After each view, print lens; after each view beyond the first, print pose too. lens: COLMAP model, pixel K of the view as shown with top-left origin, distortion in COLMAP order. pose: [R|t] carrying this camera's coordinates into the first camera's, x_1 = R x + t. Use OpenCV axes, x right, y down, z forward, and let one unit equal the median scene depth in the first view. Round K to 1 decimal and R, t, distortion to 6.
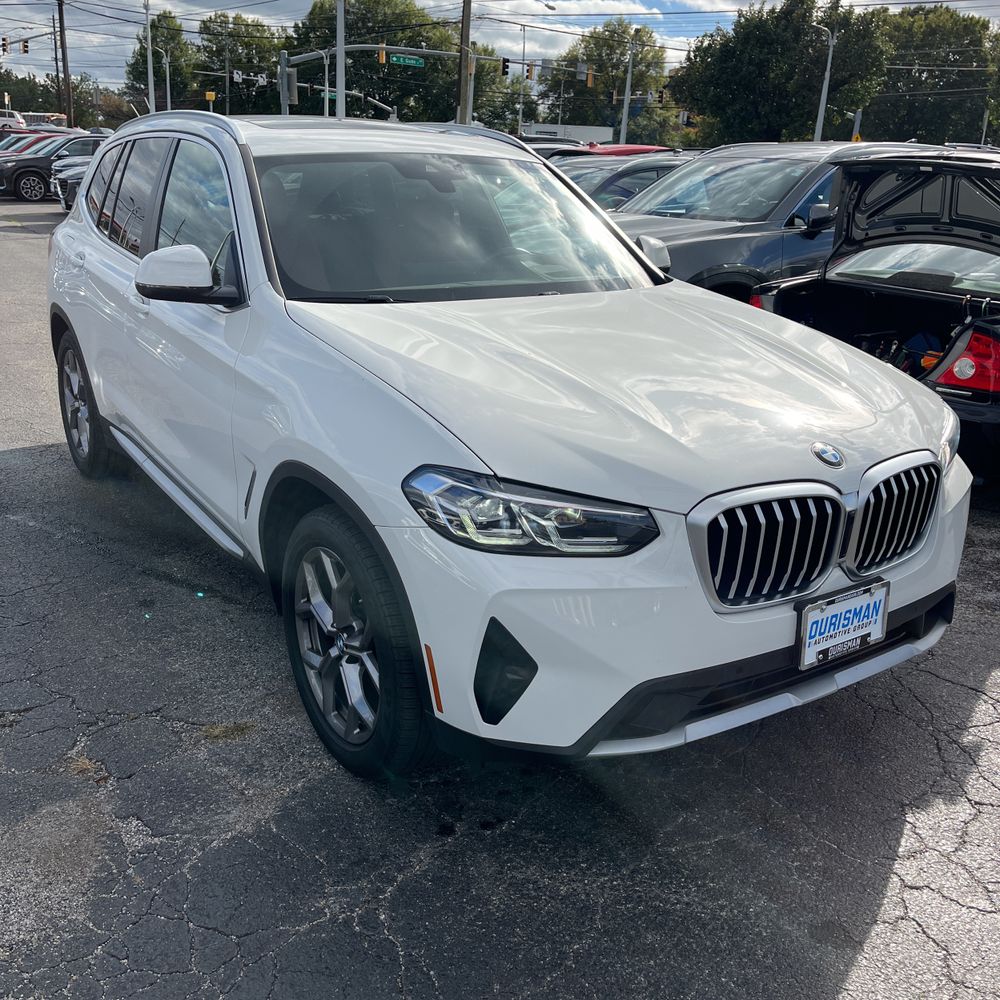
lens RADIAL K [[1005.1, 0, 500.0], [0, 1005.1, 500.0], [0, 0, 1]] dist [0.073169, -0.085983]
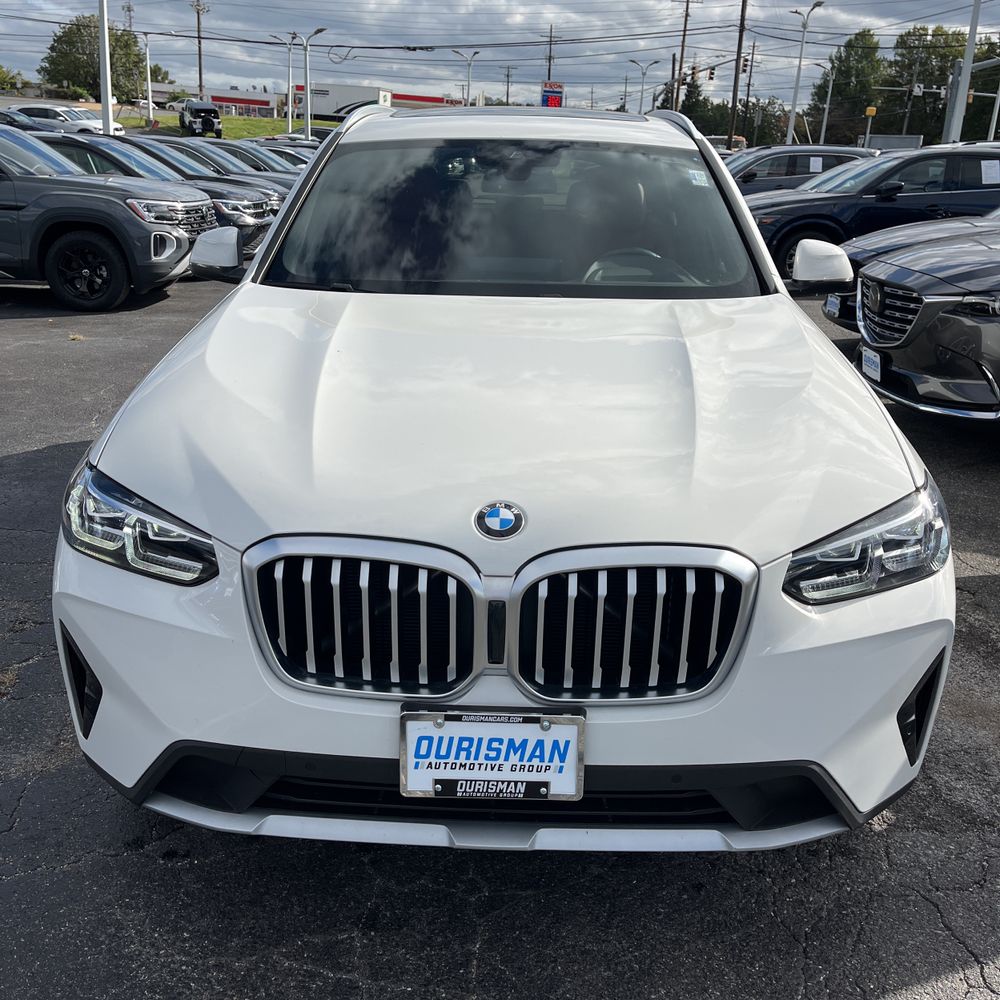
lens RADIAL K [[1012.3, 0, 494.9], [0, 1012.3, 505.6], [0, 0, 1]] dist [0.060281, -0.086164]
pose [[0.811762, 0.174021, -0.557458, 0.716774], [-0.181456, 0.982482, 0.042467, -0.084049], [0.555083, 0.066681, 0.829118, 0.392000]]
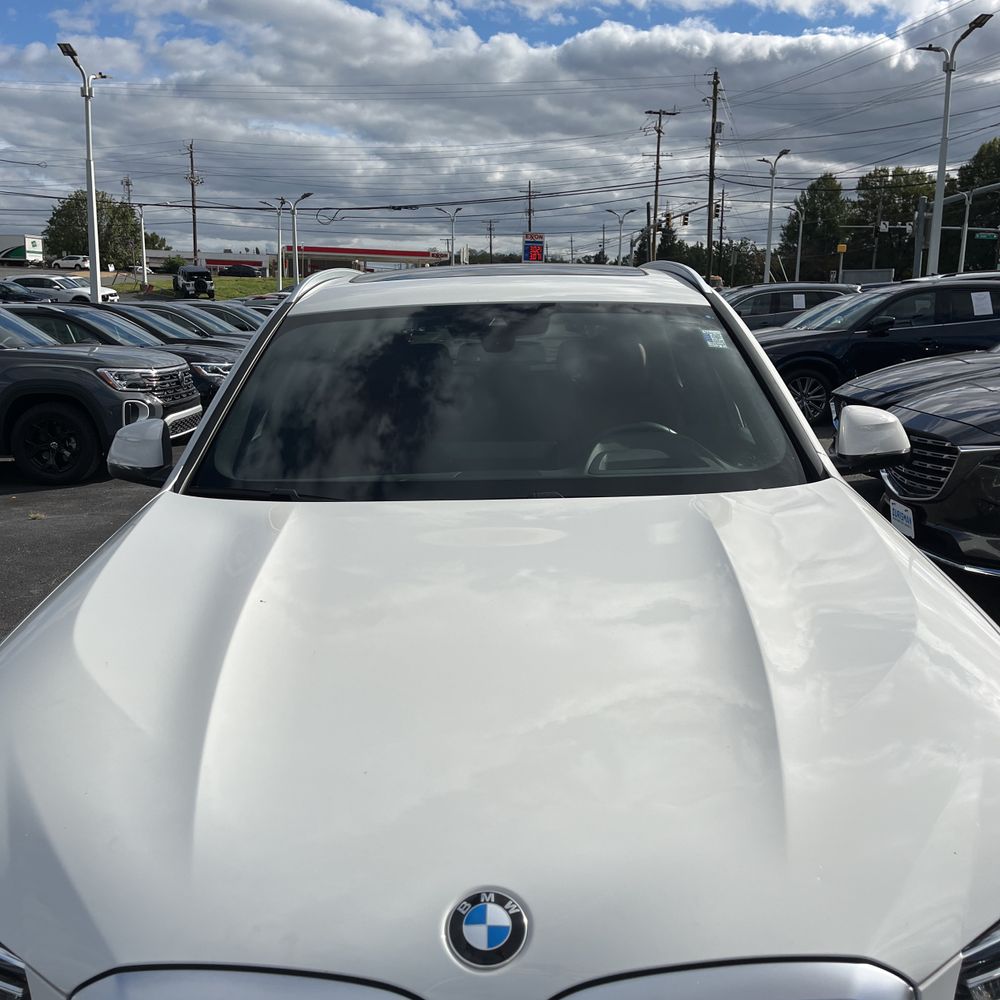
lens RADIAL K [[1017.6, 0, 501.1], [0, 1017.6, 511.0], [0, 0, 1]] dist [0.015354, -0.026556]
pose [[0.821401, 0.065718, -0.566553, 0.562955], [-0.137864, 0.986761, -0.085418, -0.186102], [0.553439, 0.148270, 0.819586, 0.606870]]
